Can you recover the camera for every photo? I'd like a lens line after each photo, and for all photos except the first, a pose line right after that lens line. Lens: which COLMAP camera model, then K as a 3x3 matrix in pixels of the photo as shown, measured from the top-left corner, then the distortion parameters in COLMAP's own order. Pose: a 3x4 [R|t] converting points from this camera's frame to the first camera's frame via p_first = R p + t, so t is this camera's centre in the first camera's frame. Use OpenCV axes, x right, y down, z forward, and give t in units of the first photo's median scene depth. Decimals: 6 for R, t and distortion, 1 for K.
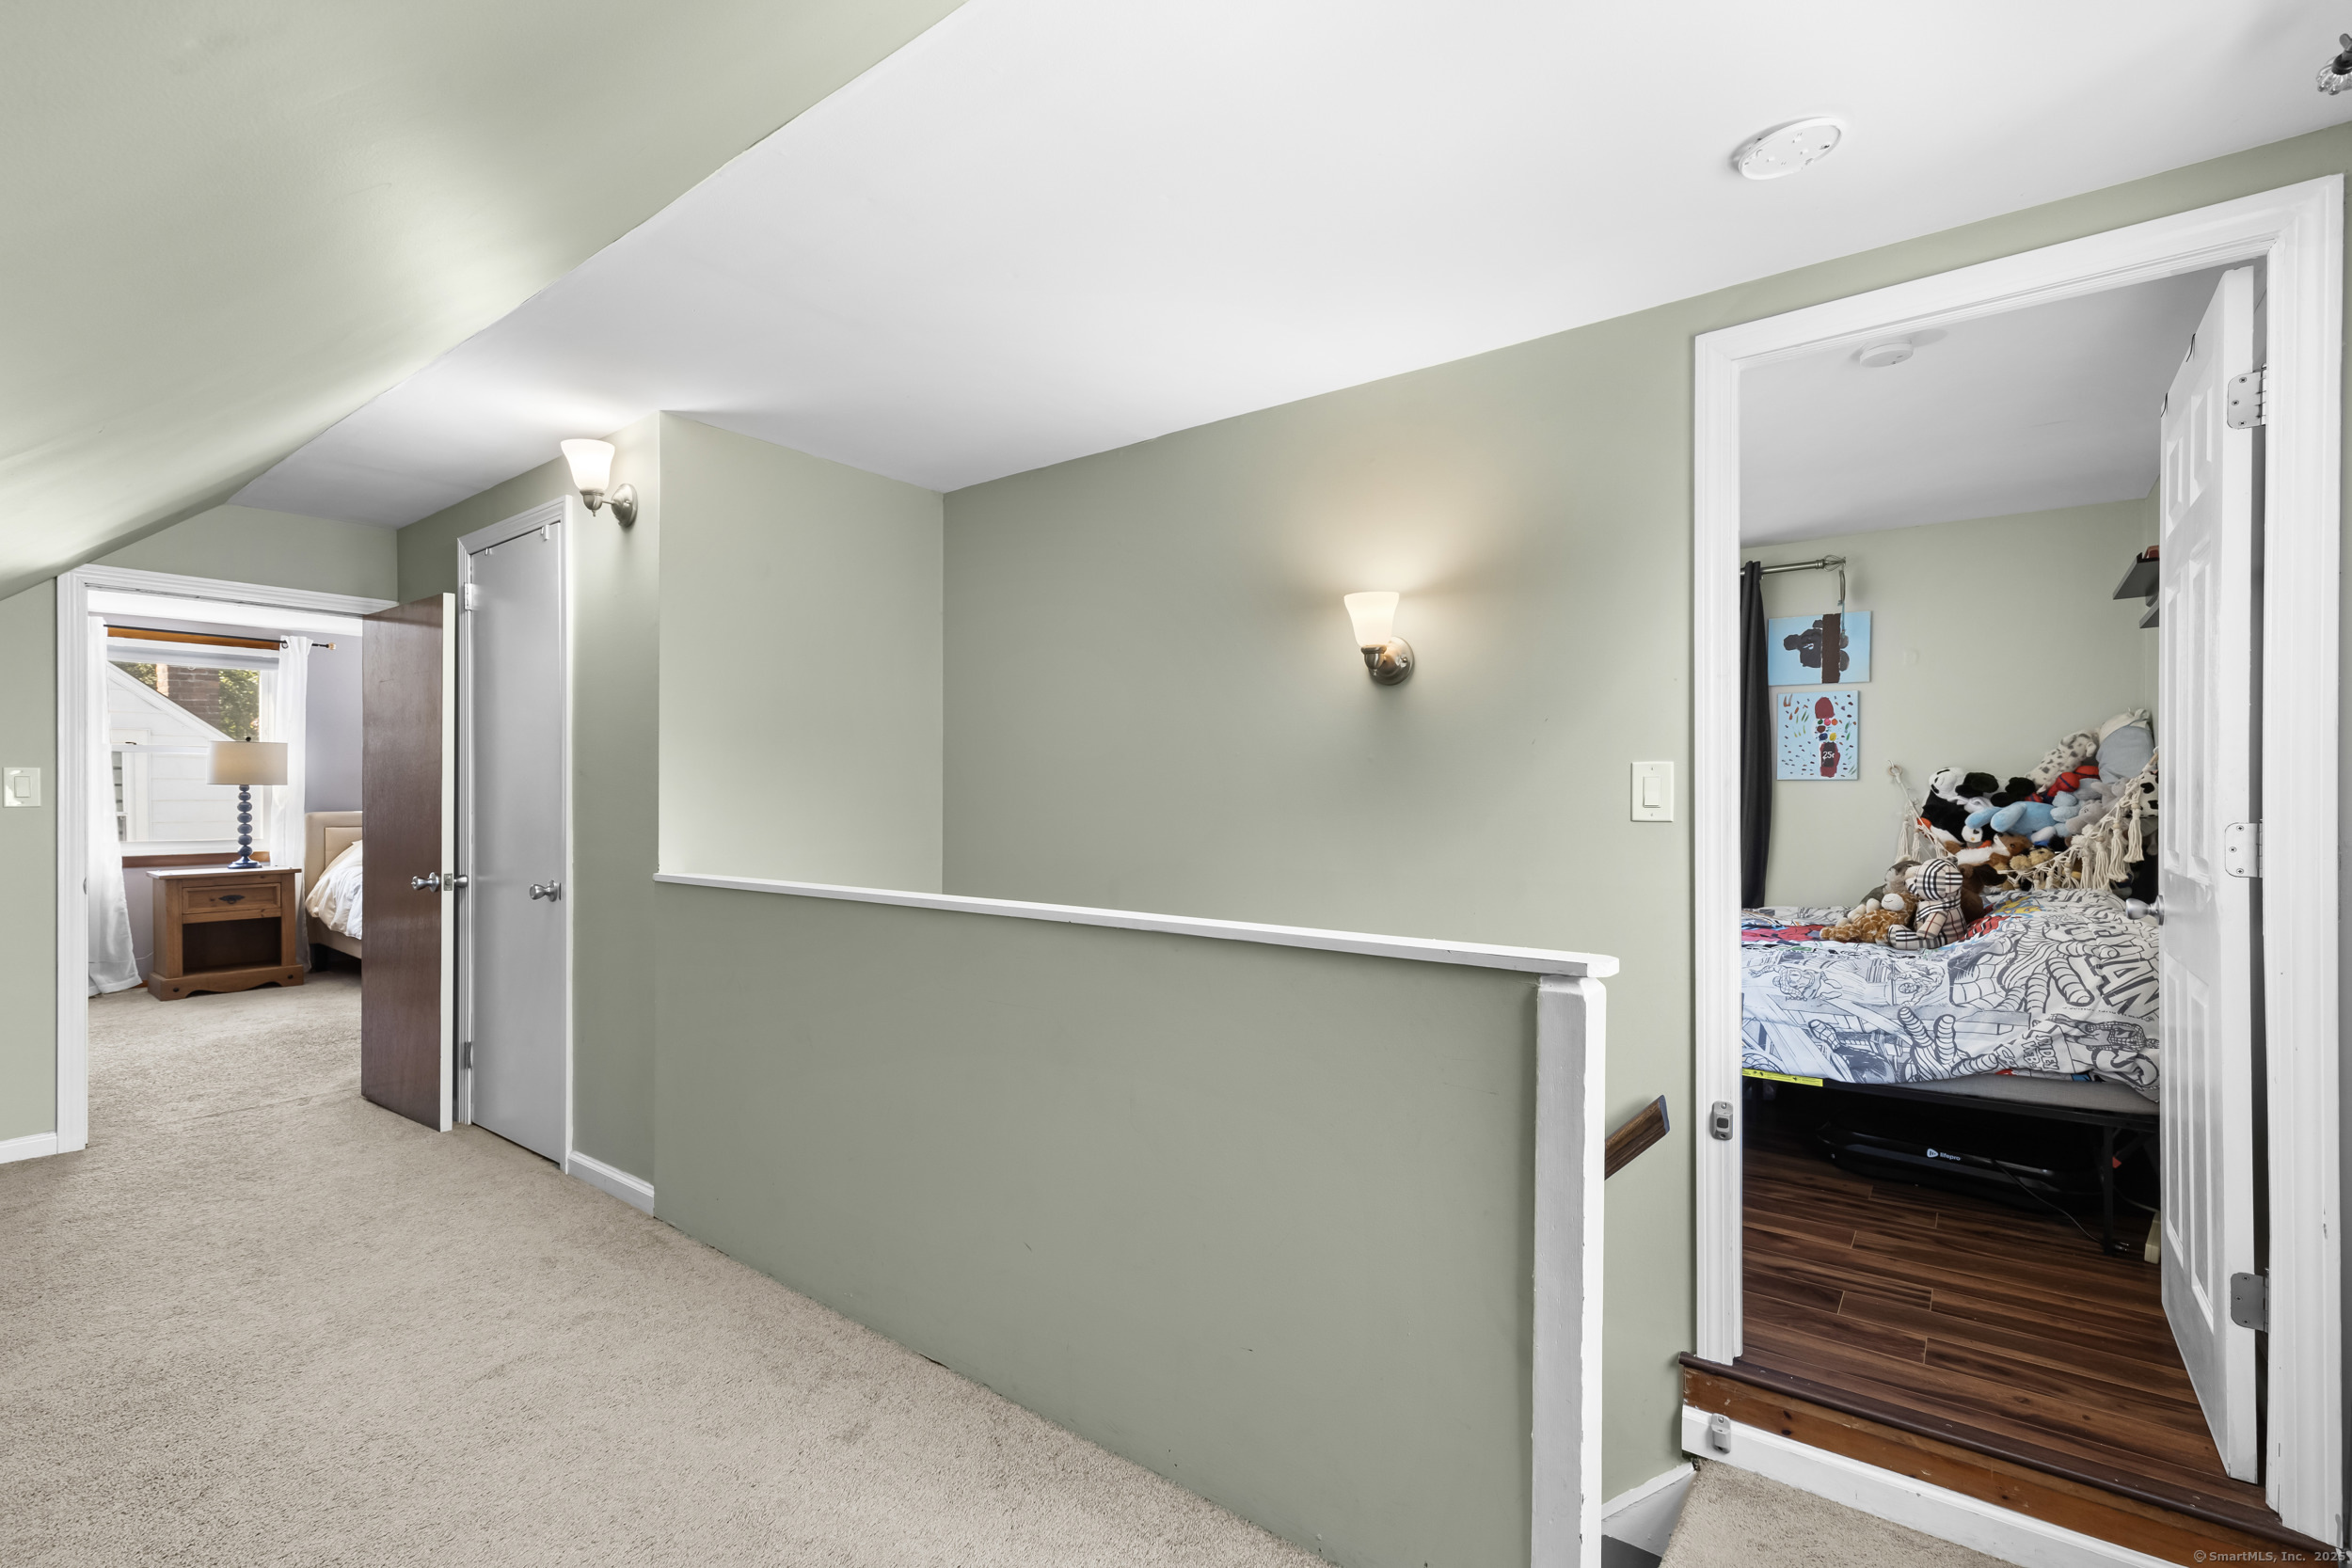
lens RADIAL K [[1051.3, 0, 1176.0], [0, 1051.3, 784.0], [0, 0, 1]] dist [0.000658, 0.000263]
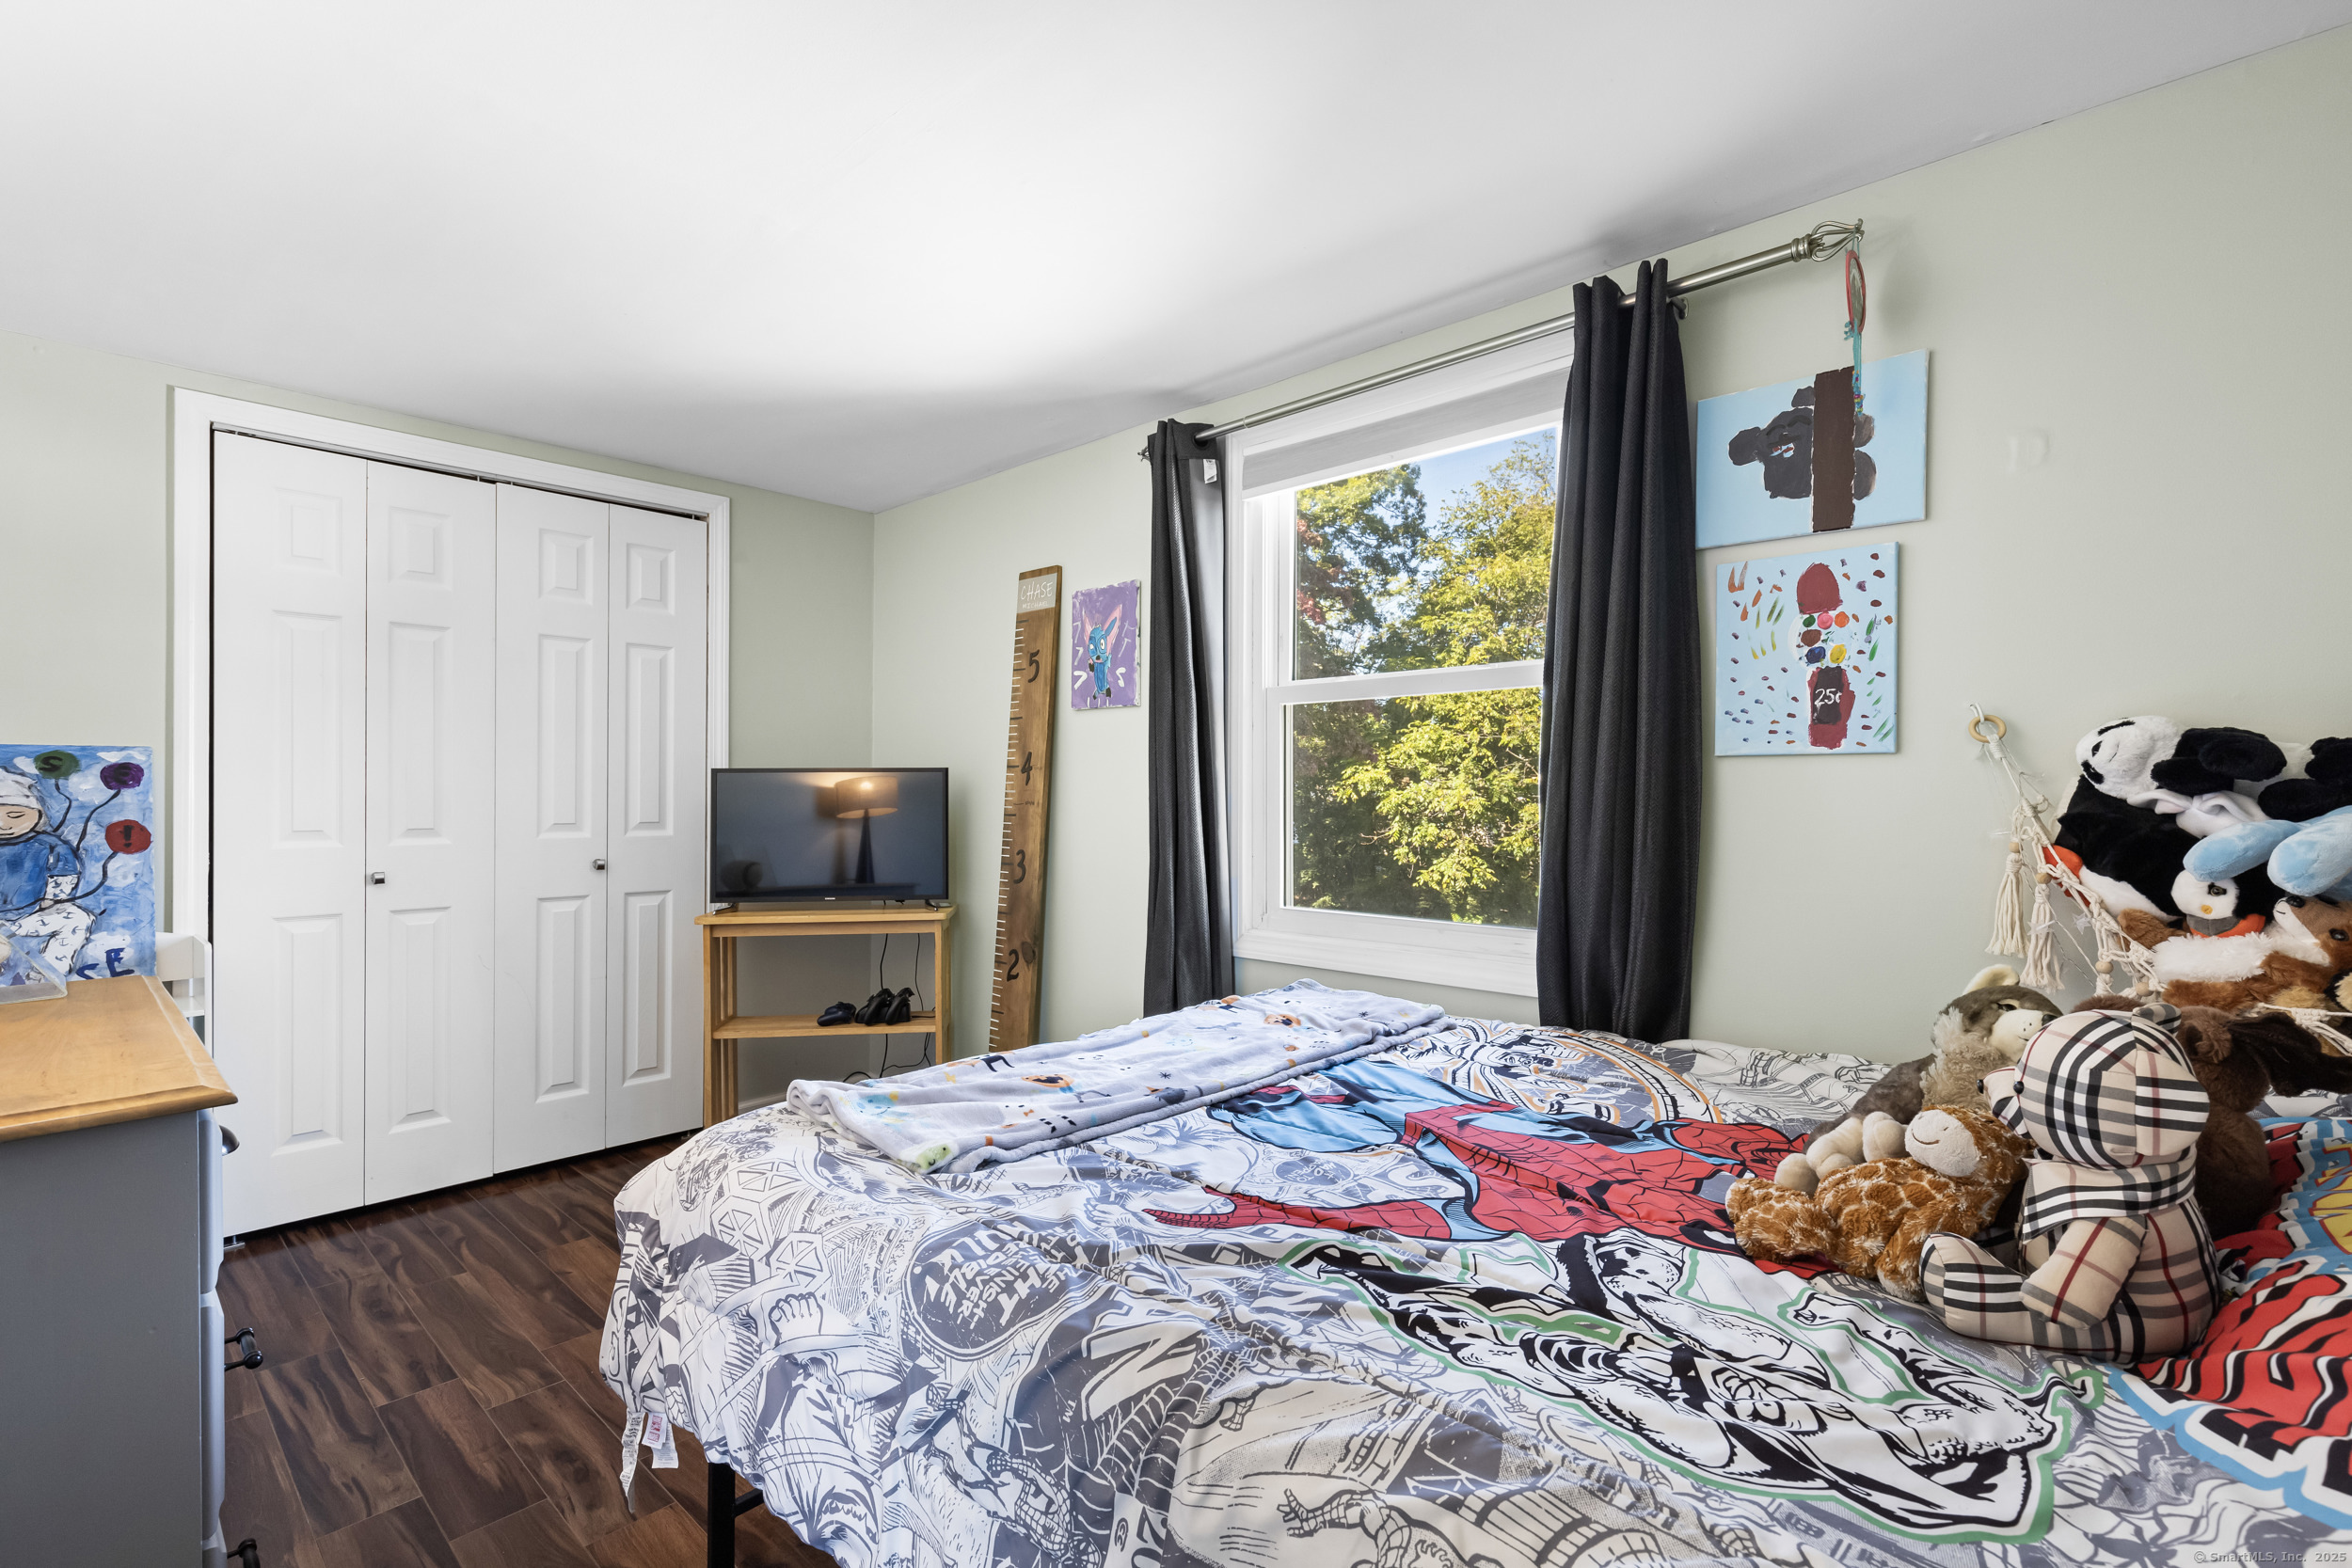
lens RADIAL K [[1051.3, 0, 1176.0], [0, 1051.3, 784.0], [0, 0, 1]] dist [0.000658, 0.000263]
pose [[0.995809, -0.000402, -0.091452, 0.423651], [0.000318, 1.000000, -0.000934, 0.009358], [0.091452, 0.000901, 0.995809, 0.587234]]
